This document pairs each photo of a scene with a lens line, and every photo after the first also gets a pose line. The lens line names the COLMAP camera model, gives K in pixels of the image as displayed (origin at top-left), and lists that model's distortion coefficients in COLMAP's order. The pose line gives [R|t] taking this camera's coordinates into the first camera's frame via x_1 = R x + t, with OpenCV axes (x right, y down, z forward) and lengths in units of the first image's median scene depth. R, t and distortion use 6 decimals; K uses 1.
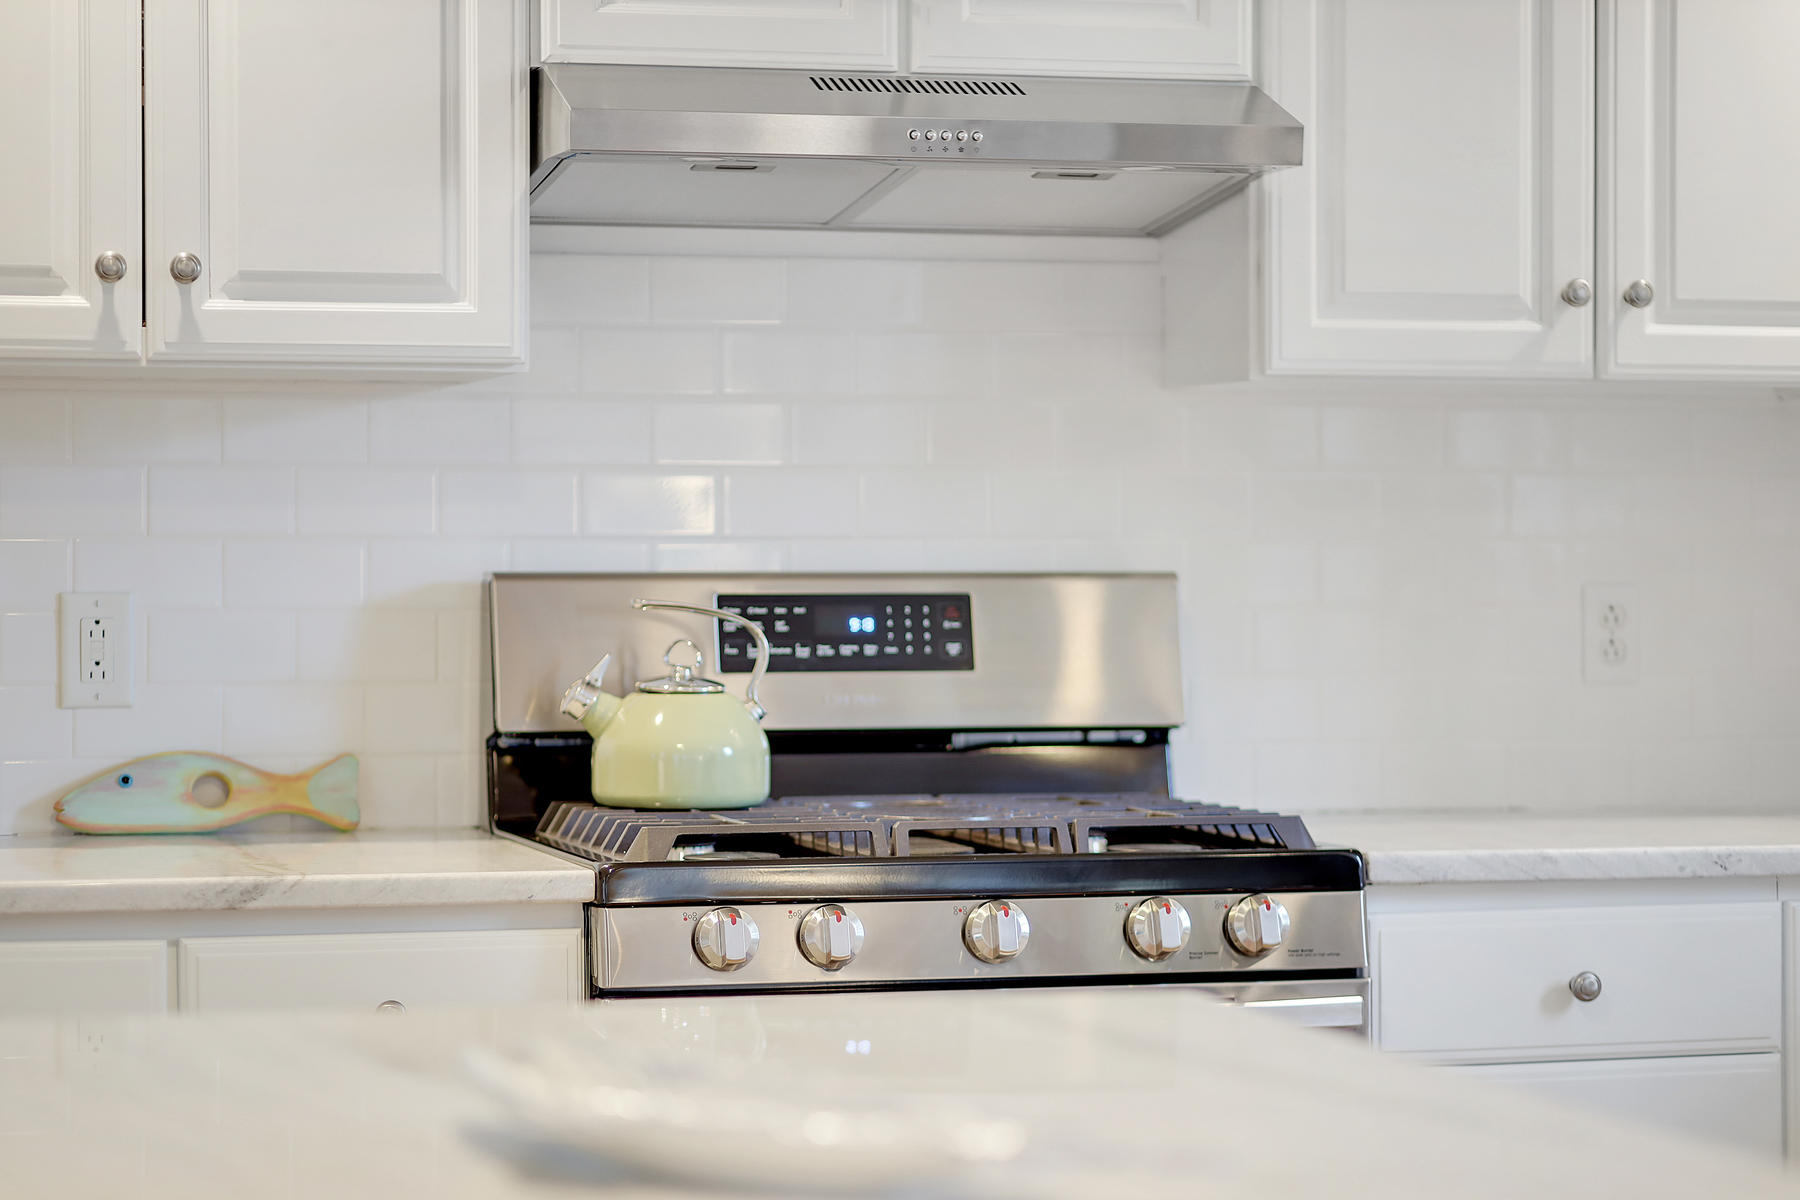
lens RADIAL K [[4280.3, 0, 899.3], [0, 4280.3, 593.8], [0, 0, 1]] dist [0.075678, 0.000000]
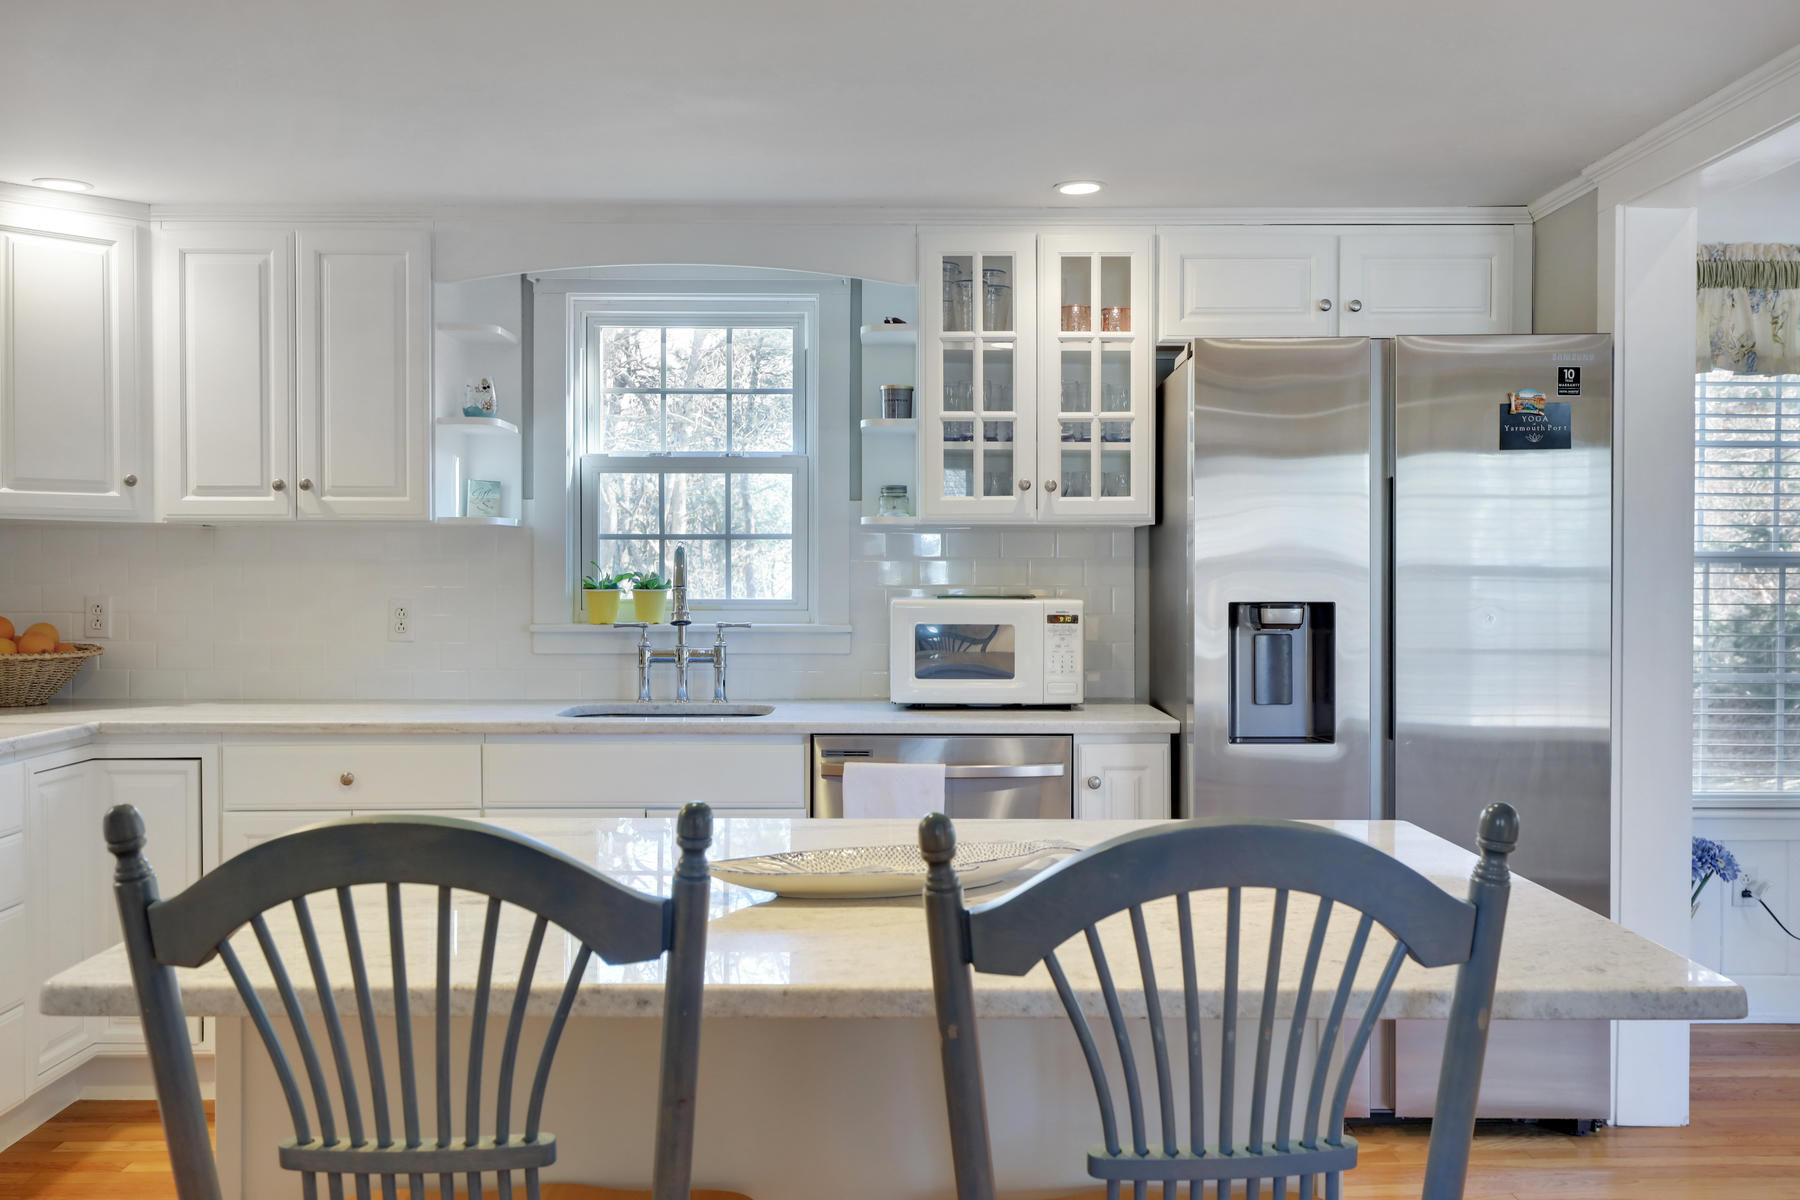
lens RADIAL K [[1553.5, 0, 917.8], [0, 1553.5, 596.2], [0, 0, 1]] dist [0.002621, 0.018638]
pose [[0.255401, -0.016702, 0.966691, -0.413638], [0.005580, 0.999860, 0.015801, -0.019072], [-0.966819, 0.001359, 0.255458, 0.360636]]
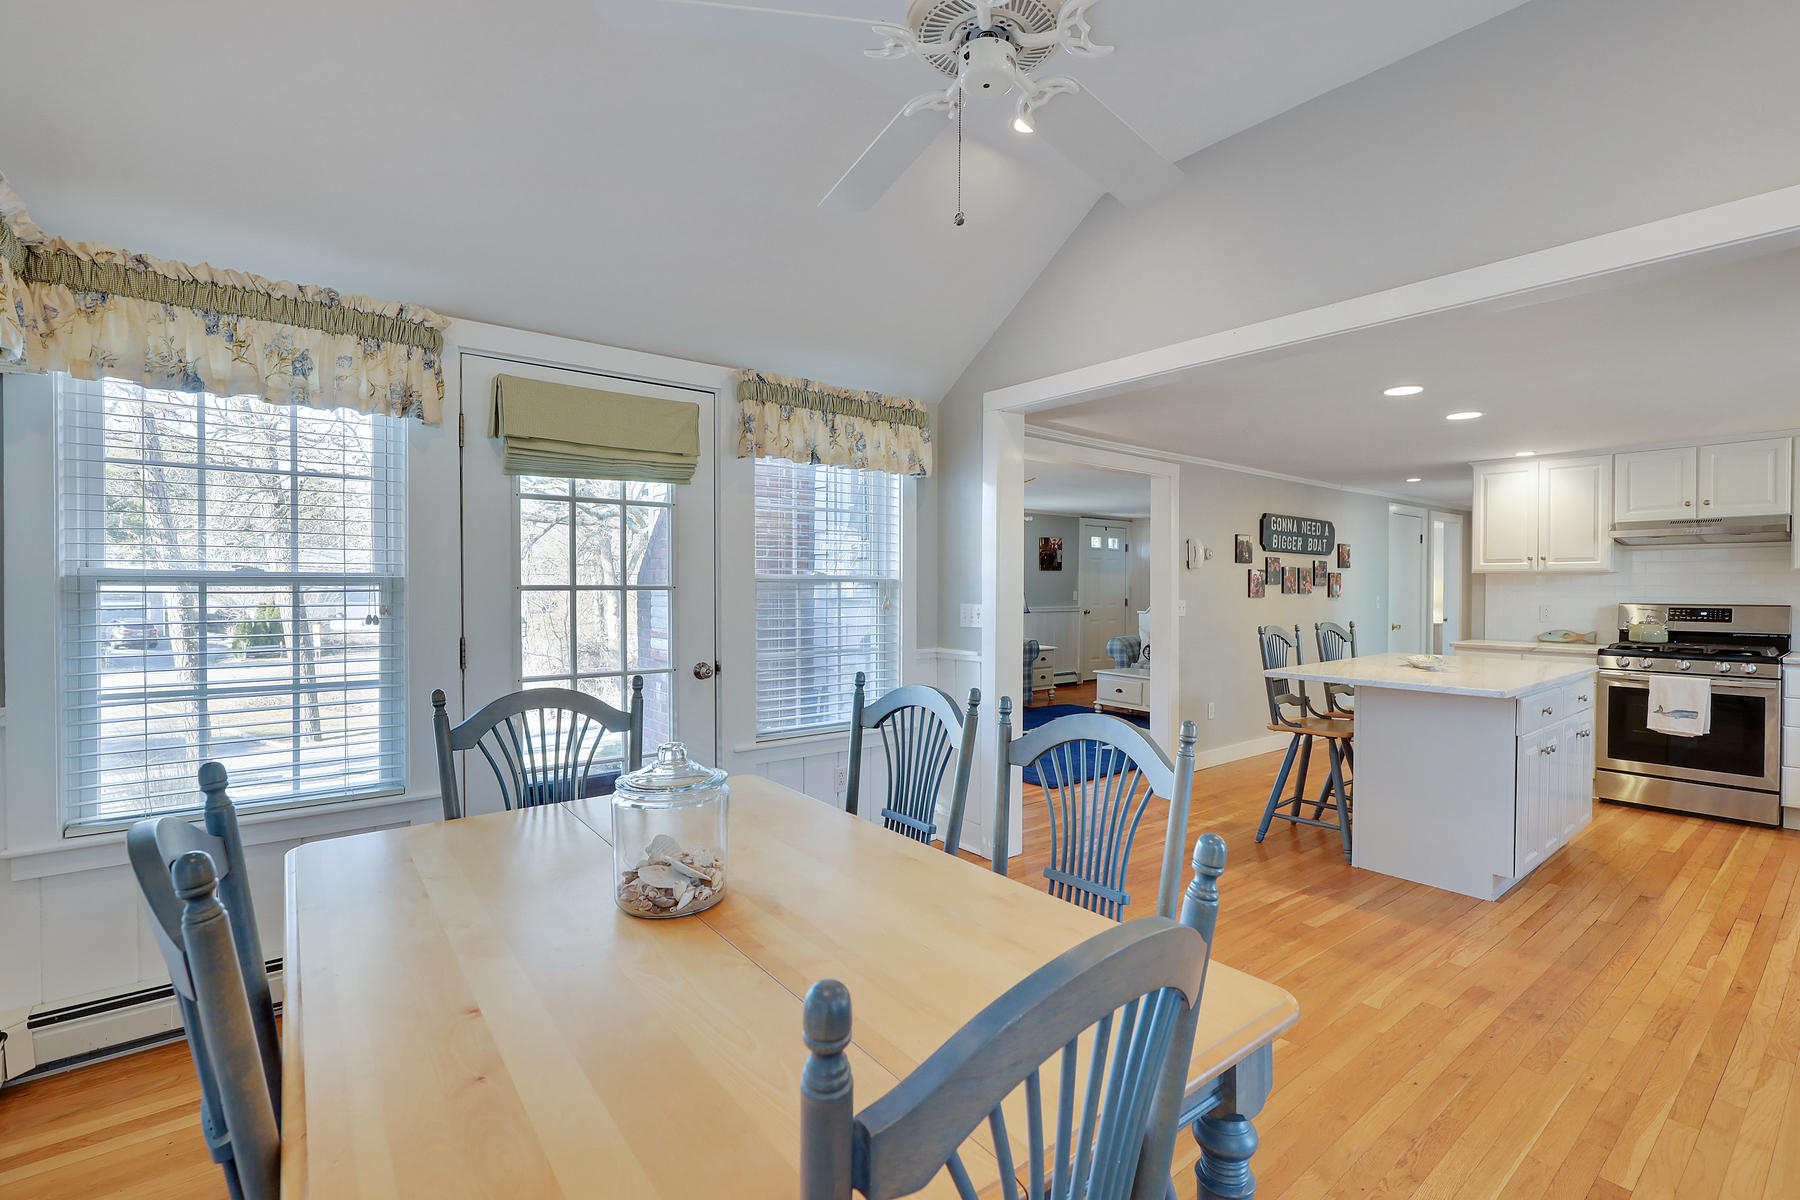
lens RADIAL K [[811.3, 0, 914.8], [0, 811.3, 598.1], [0, 0, 1]] dist [0.001969, -0.000533]
pose [[0.405928, 0.012491, -0.913820, 0.568679], [-0.009735, 0.999909, 0.009343, -0.013555], [0.913853, 0.005103, 0.406012, -0.407800]]
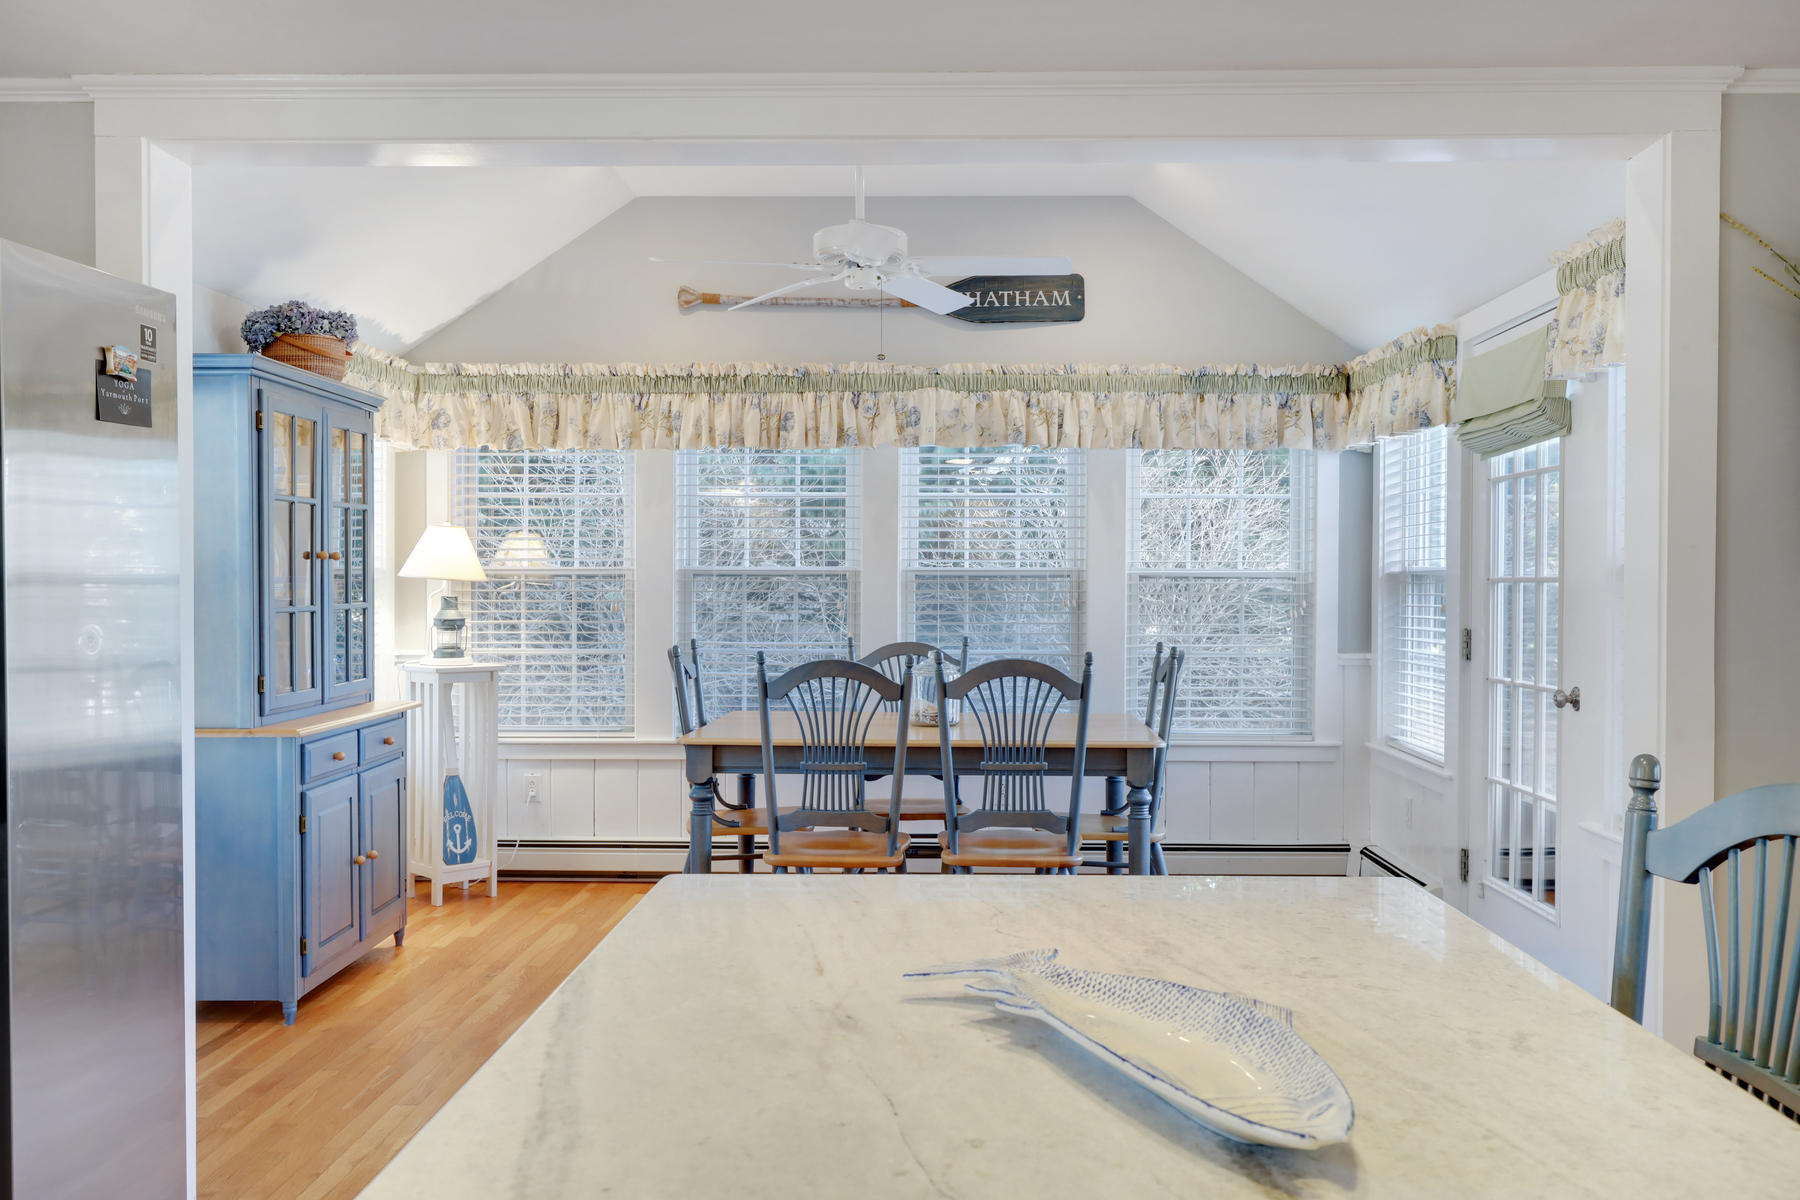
lens RADIAL K [[1476.3, 0, 924.8], [0, 1476.3, 599.5], [0, 0, 1]] dist [0.004119, 0.005356]
pose [[-0.959415, -0.005066, 0.281953, -0.052774], [0.000879, 0.999780, 0.020953, -0.021305], [-0.281997, 0.020350, -0.959199, 0.724126]]
